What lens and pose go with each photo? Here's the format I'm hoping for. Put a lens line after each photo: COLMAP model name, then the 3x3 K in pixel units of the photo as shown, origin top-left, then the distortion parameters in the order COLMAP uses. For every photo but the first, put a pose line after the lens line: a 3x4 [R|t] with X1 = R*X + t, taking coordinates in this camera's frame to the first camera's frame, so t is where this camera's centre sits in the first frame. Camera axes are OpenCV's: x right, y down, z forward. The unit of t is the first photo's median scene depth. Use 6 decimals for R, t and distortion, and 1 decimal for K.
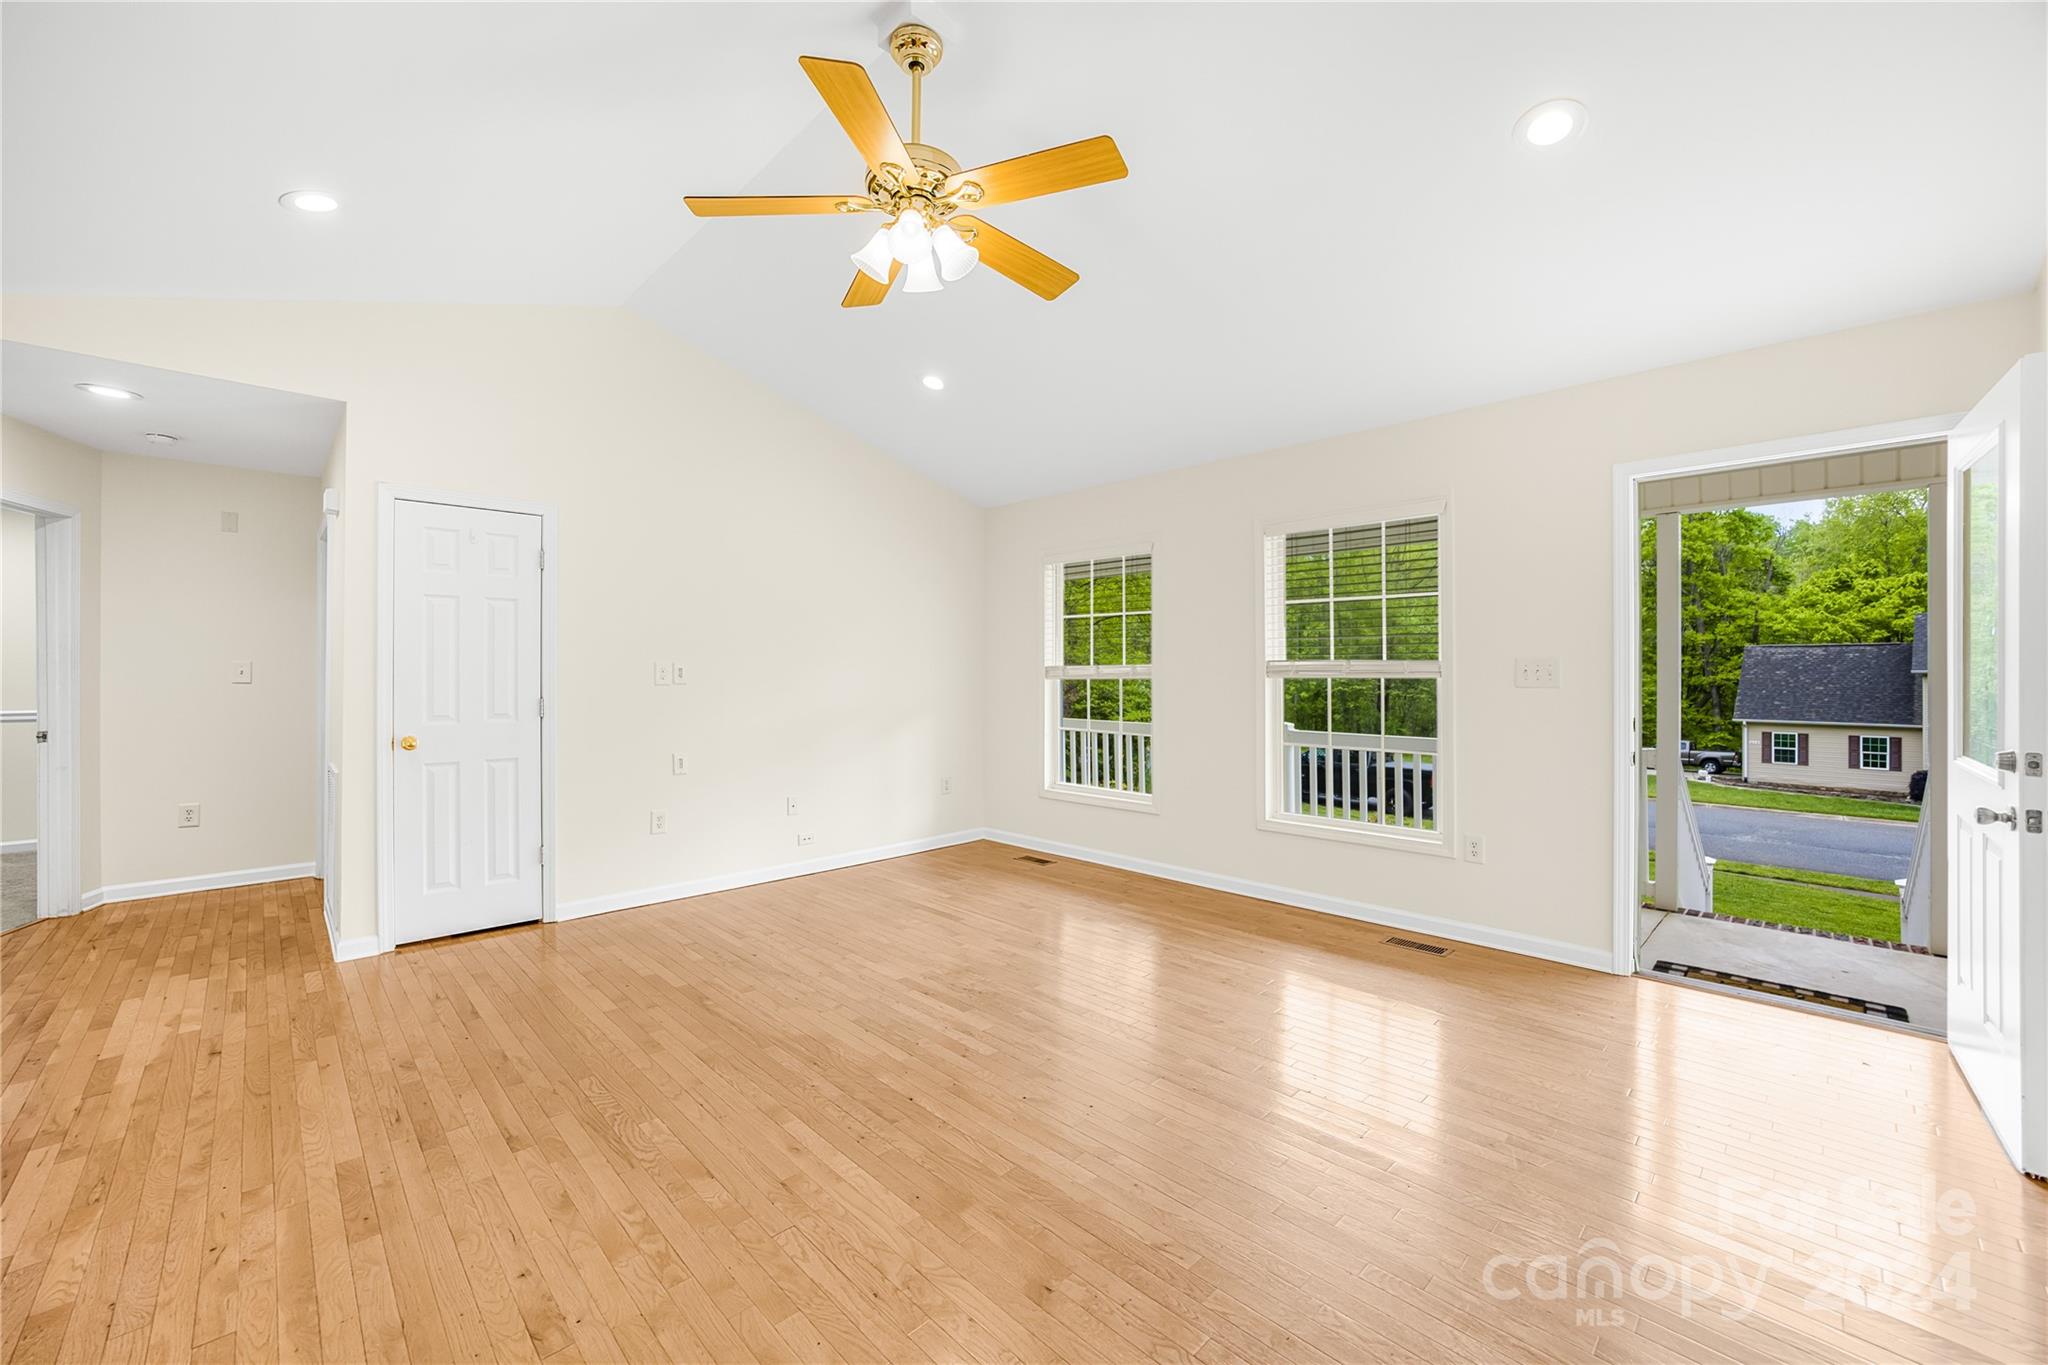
lens RADIAL K [[812.9, 0, 1026.7], [0, 812.9, 671.3], [0, 0, 1]] dist [-0.047785, 0.017767]
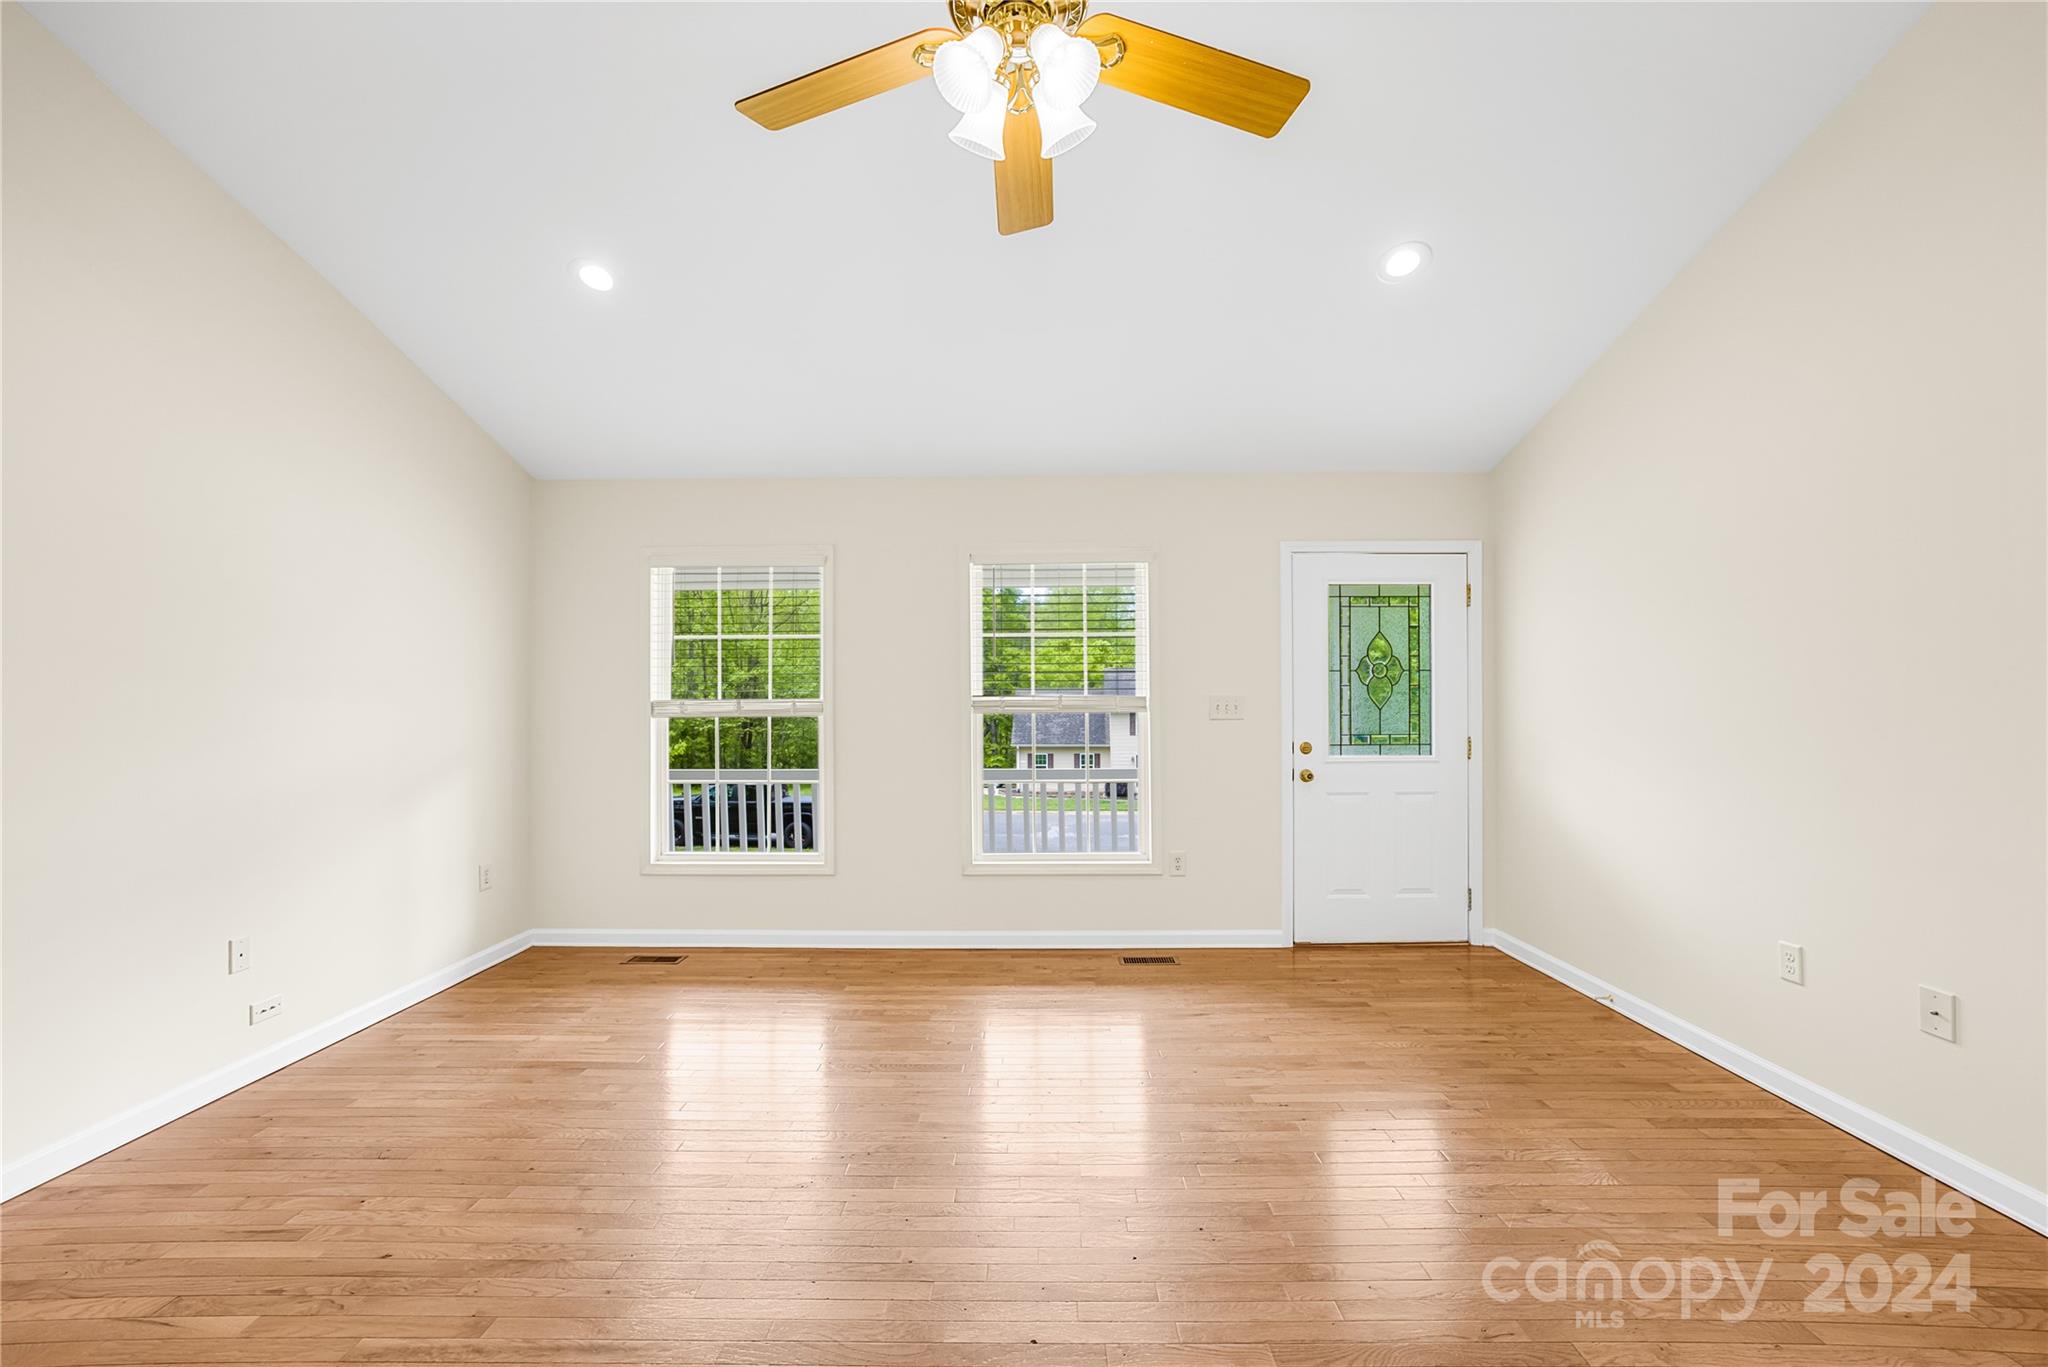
lens RADIAL K [[807.7, 0, 1026.0], [0, 807.7, 706.2], [0, 0, 1]] dist [-0.028462, 0.000155]
pose [[0.707552, -0.000552, 0.706661, -0.304511], [0.004107, 0.999986, -0.003331, 0.002883], [-0.706649, 0.005259, 0.707545, 0.266783]]
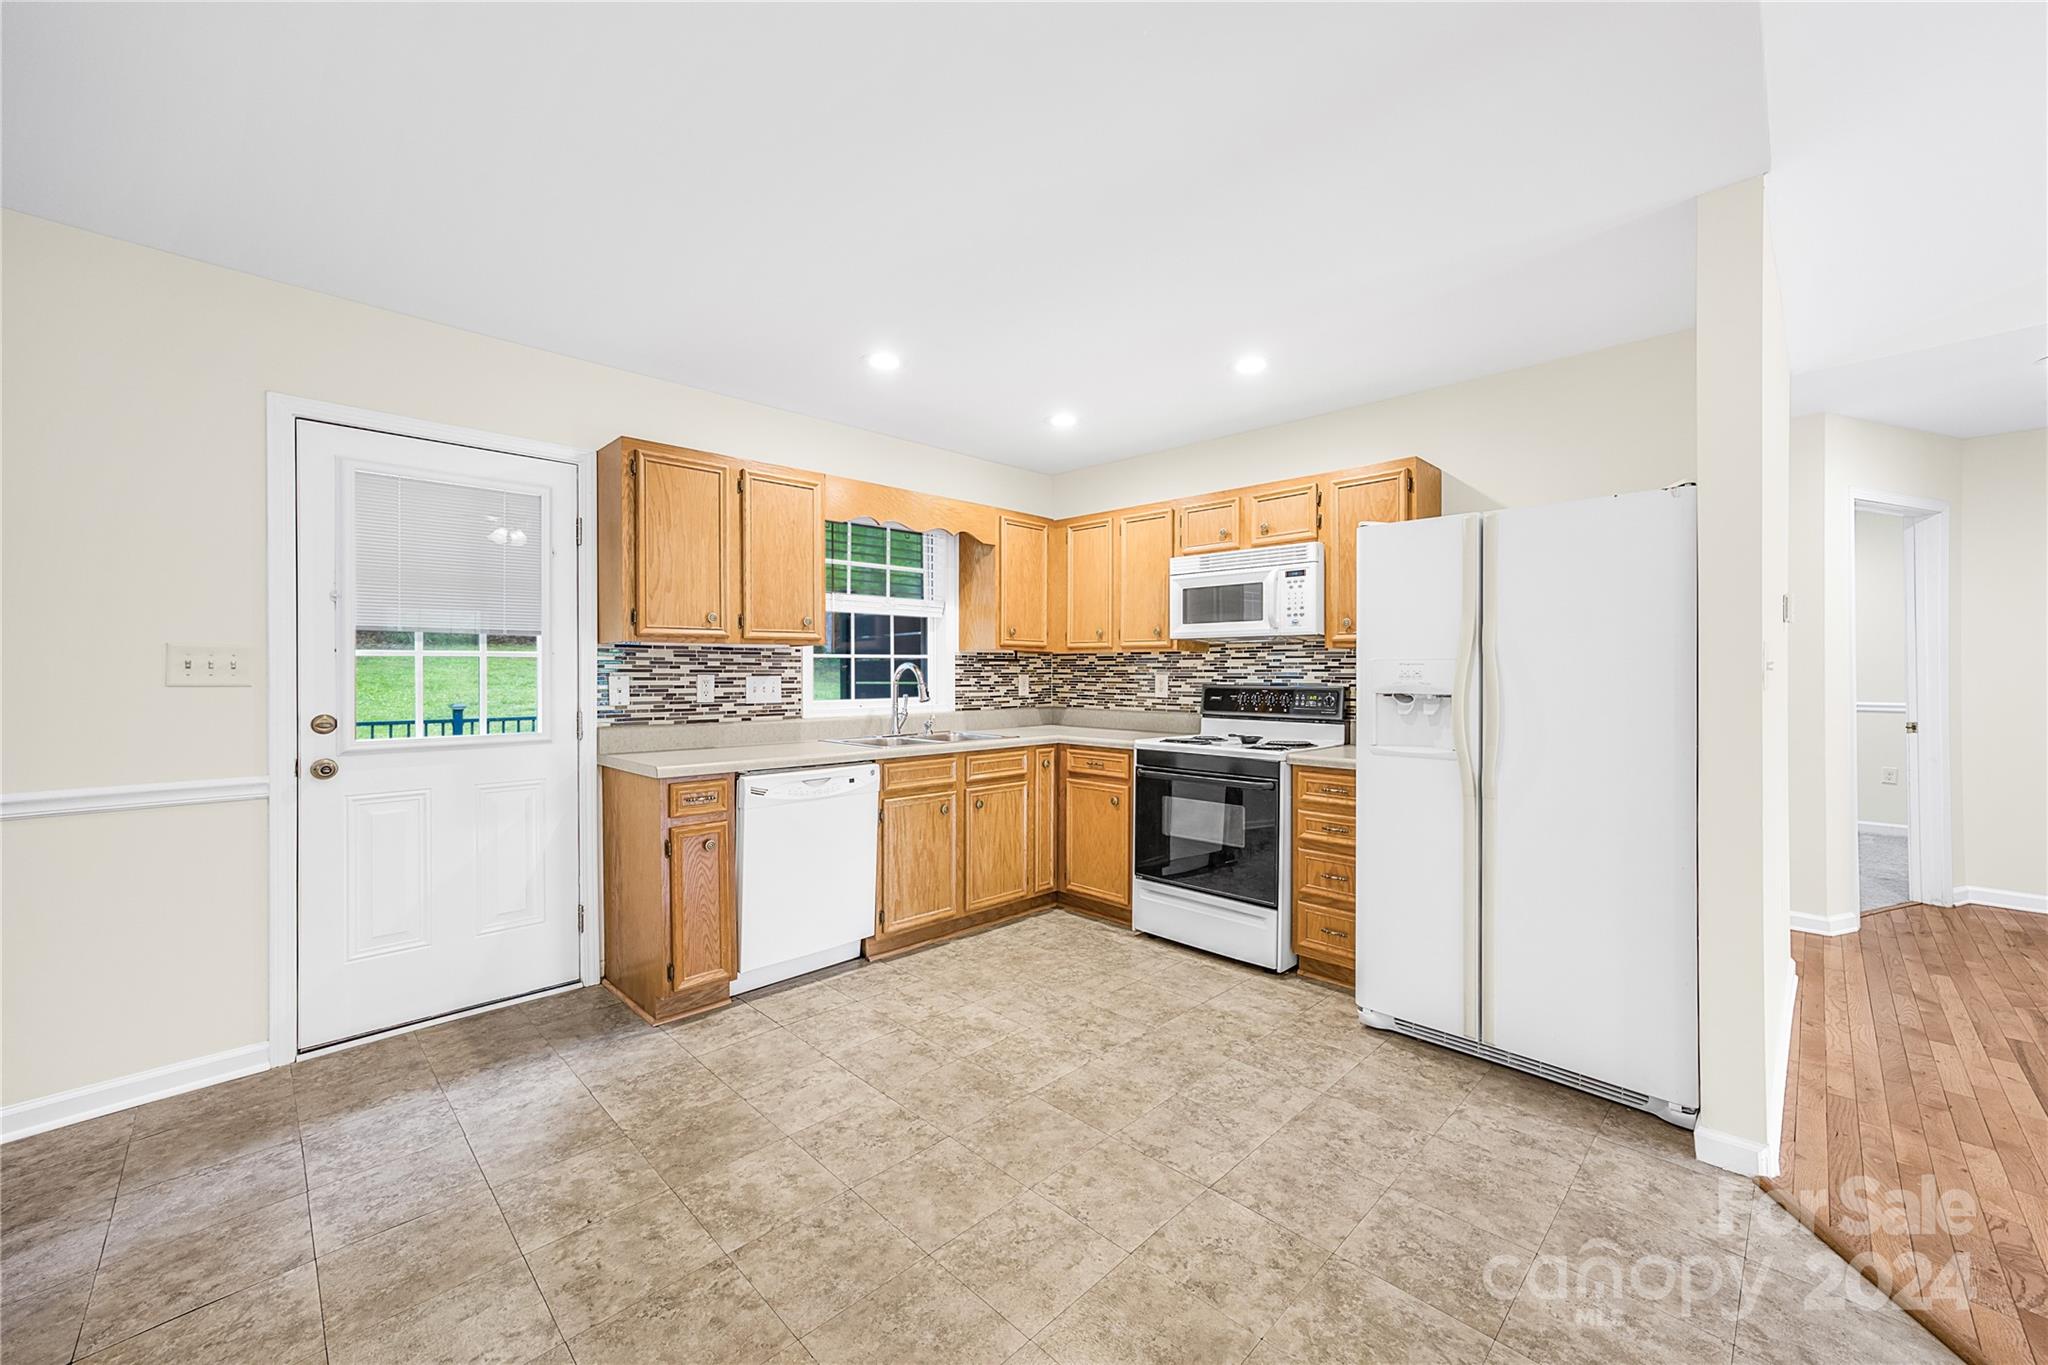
lens RADIAL K [[802.6, 0, 1026.8], [0, 802.6, 673.2], [0, 0, 1]] dist [-0.015286, 0.000169]
pose [[0.013206, 0.002303, -0.999910, -0.186804], [0.001307, 0.999996, 0.002320, 0.005980], [0.999912, -0.001338, 0.013203, -0.165719]]
